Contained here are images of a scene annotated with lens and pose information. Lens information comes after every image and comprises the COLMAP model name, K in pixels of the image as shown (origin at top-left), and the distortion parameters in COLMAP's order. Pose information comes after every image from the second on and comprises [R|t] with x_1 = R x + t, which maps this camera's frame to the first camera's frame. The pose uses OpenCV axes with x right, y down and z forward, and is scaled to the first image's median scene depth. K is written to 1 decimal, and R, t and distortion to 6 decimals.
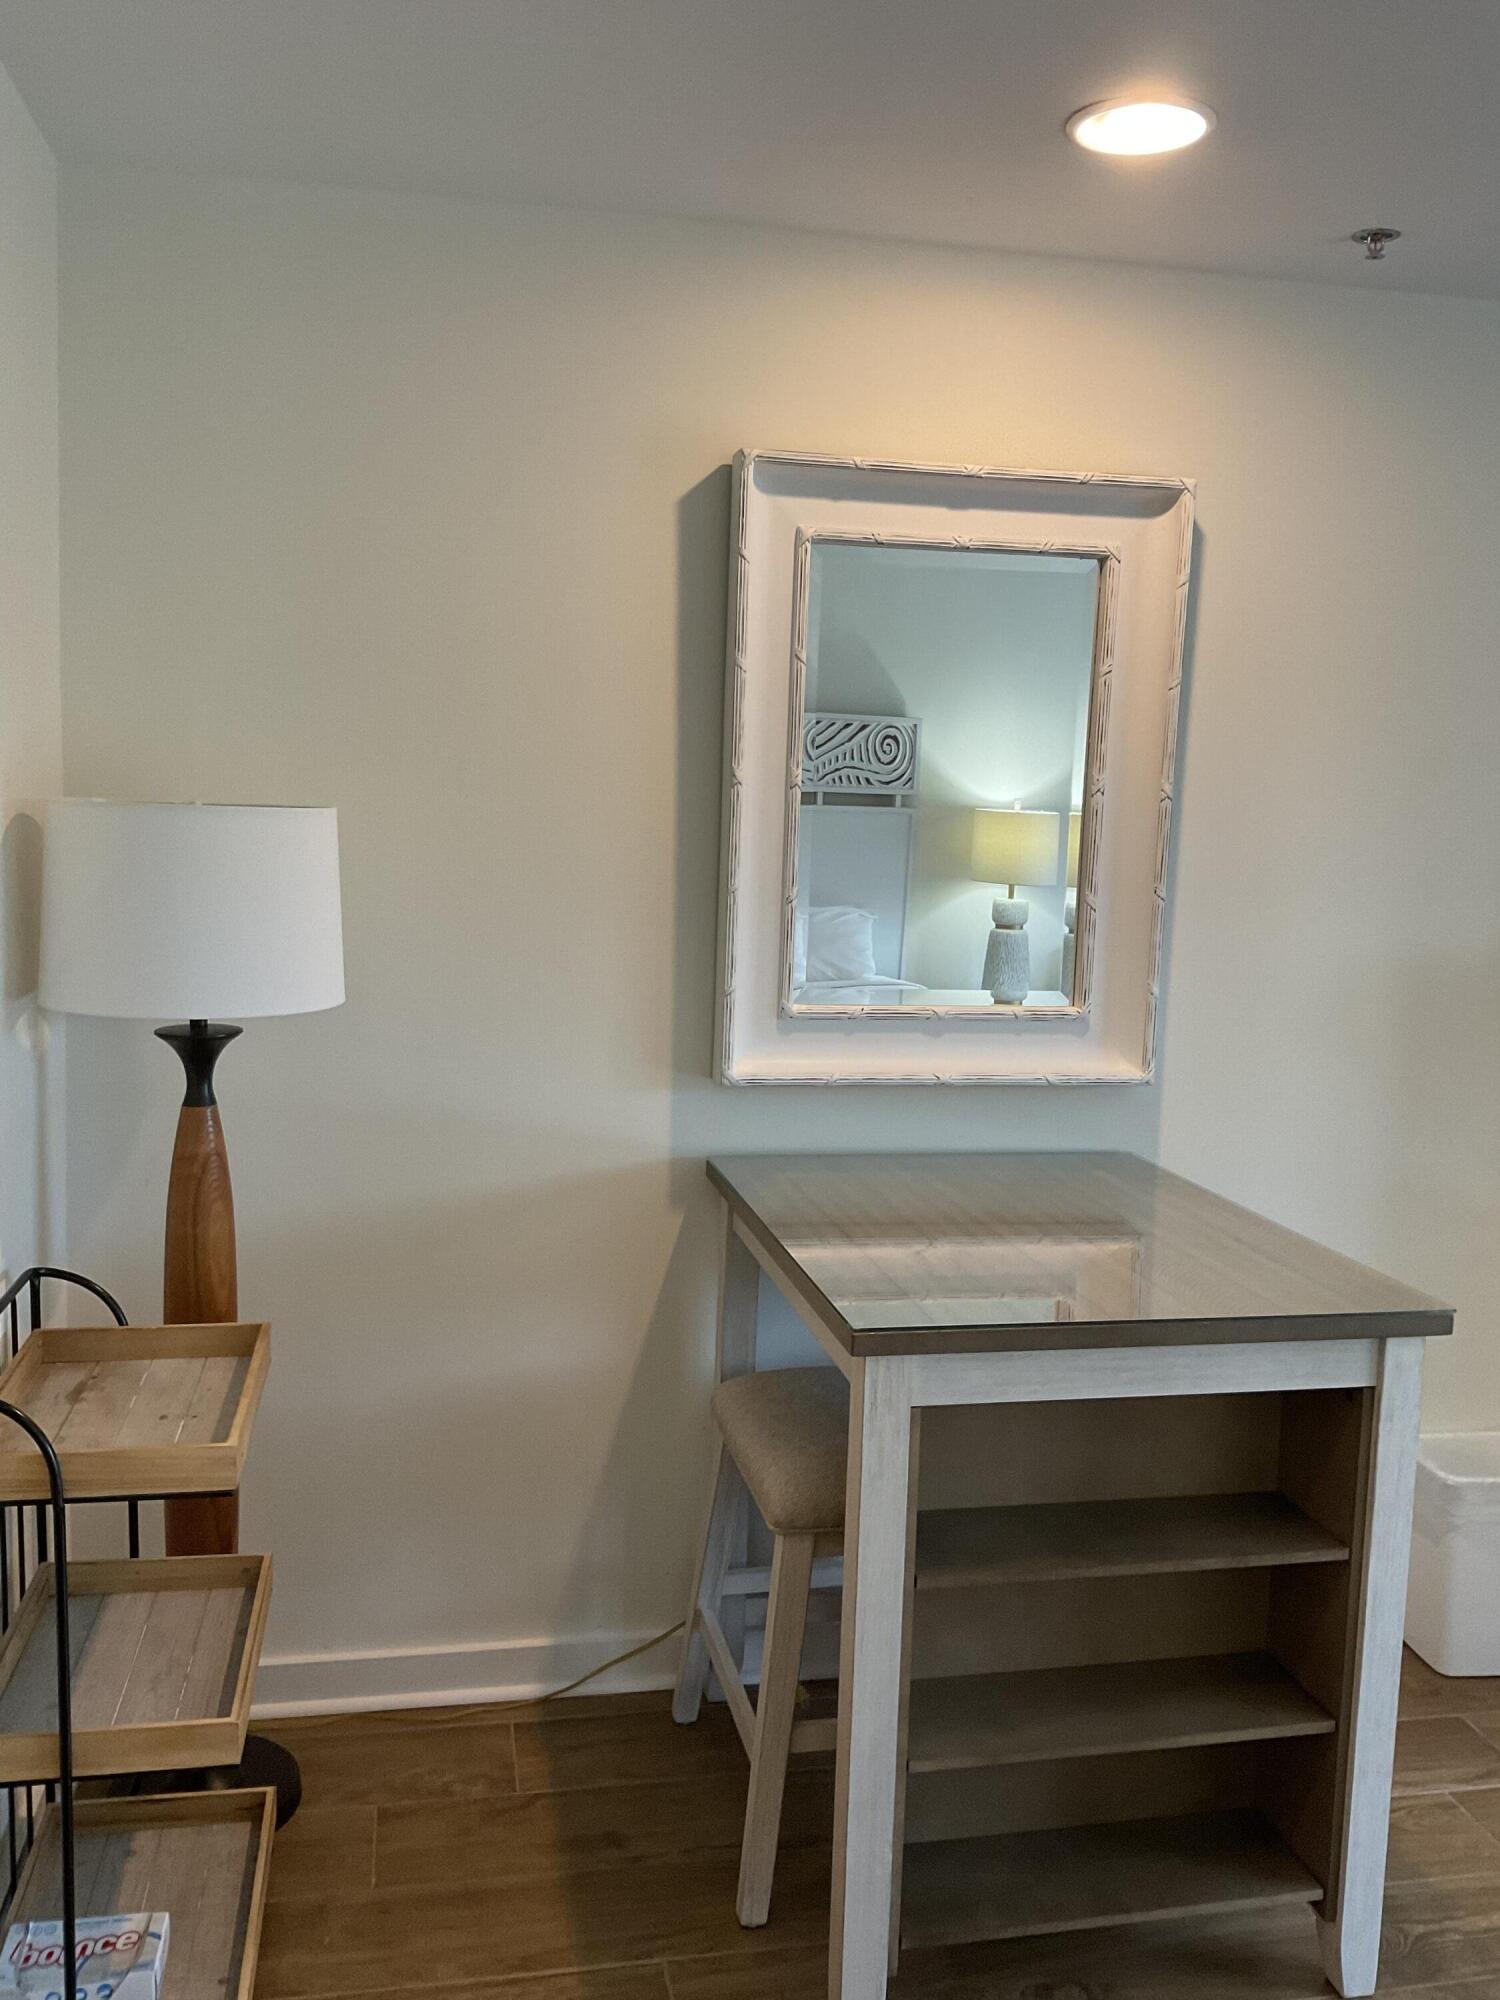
lens RADIAL K [[1660.1, 0, 750.0], [0, 1660.1, 1000.0], [0, 0, 1]] dist [0.130570, -0.299160]
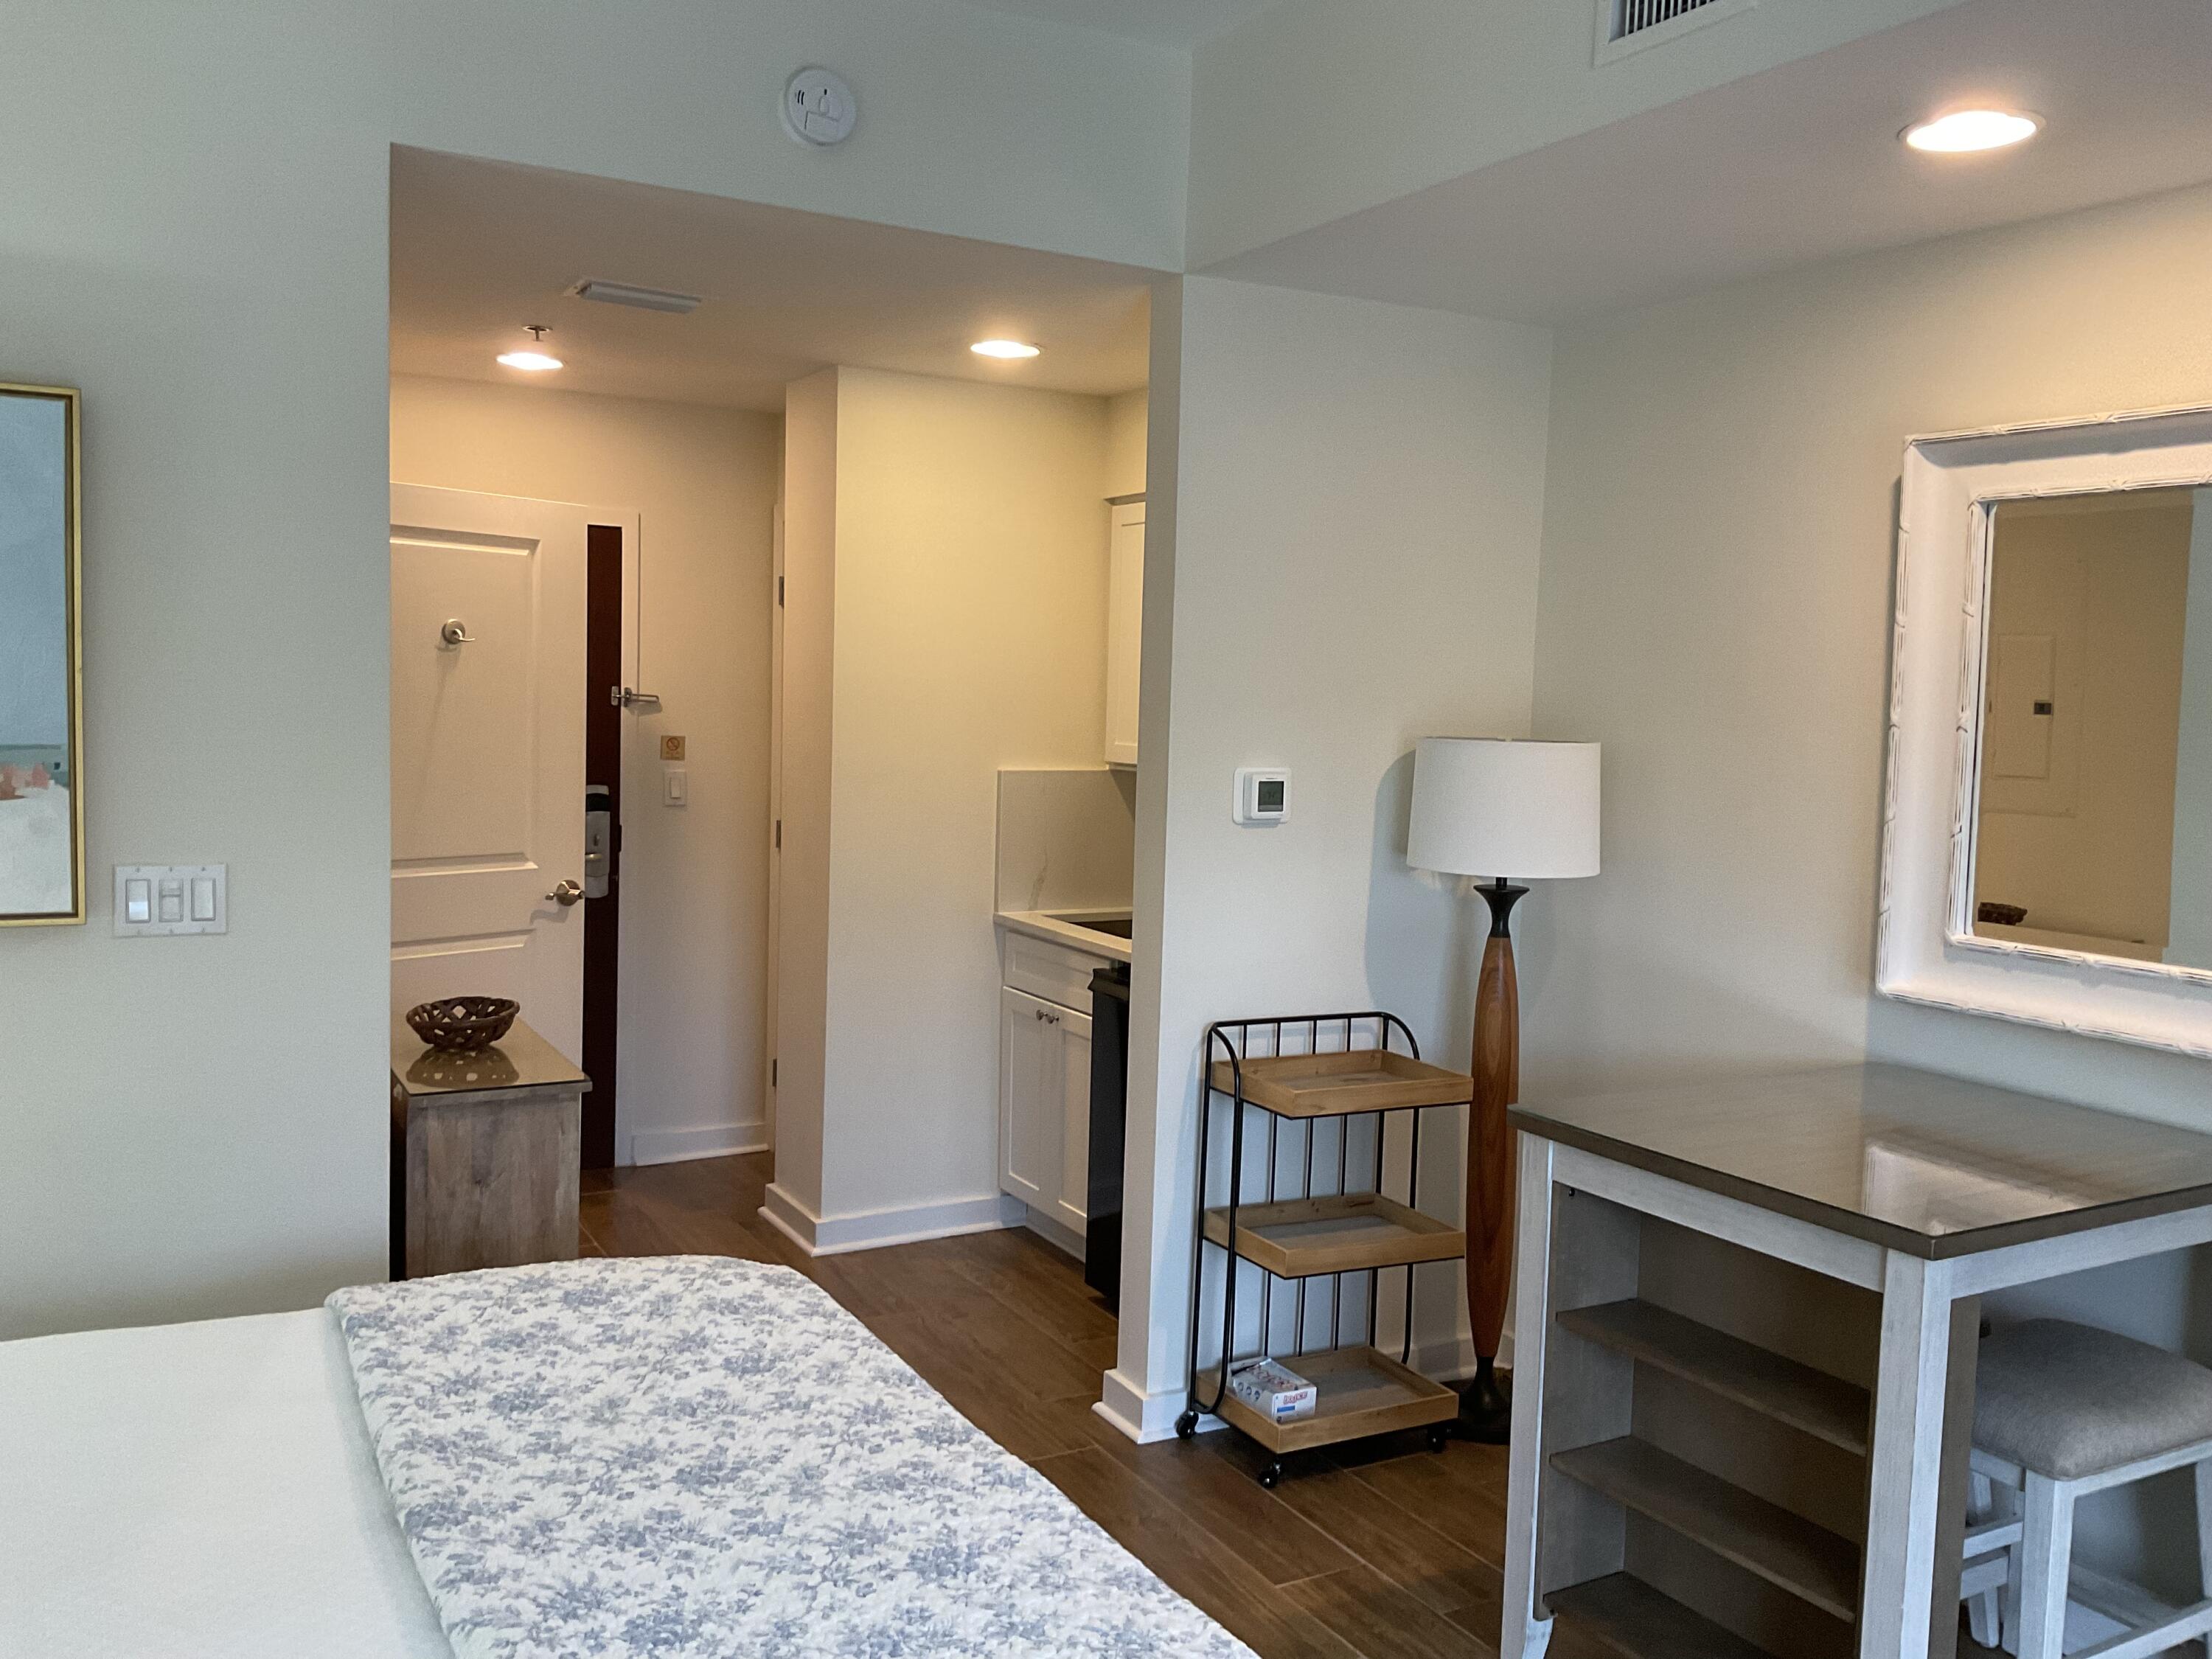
lens RADIAL K [[1836.1, 0, 1106.0], [0, 1836.1, 829.5], [0, 0, 1]] dist [0.130570, -0.299160]
pose [[0.331013, 0.056587, -0.941928, 1.106518], [-0.135064, 0.990764, 0.012057, -0.004347], [0.933910, 0.123229, 0.335598, 0.103611]]
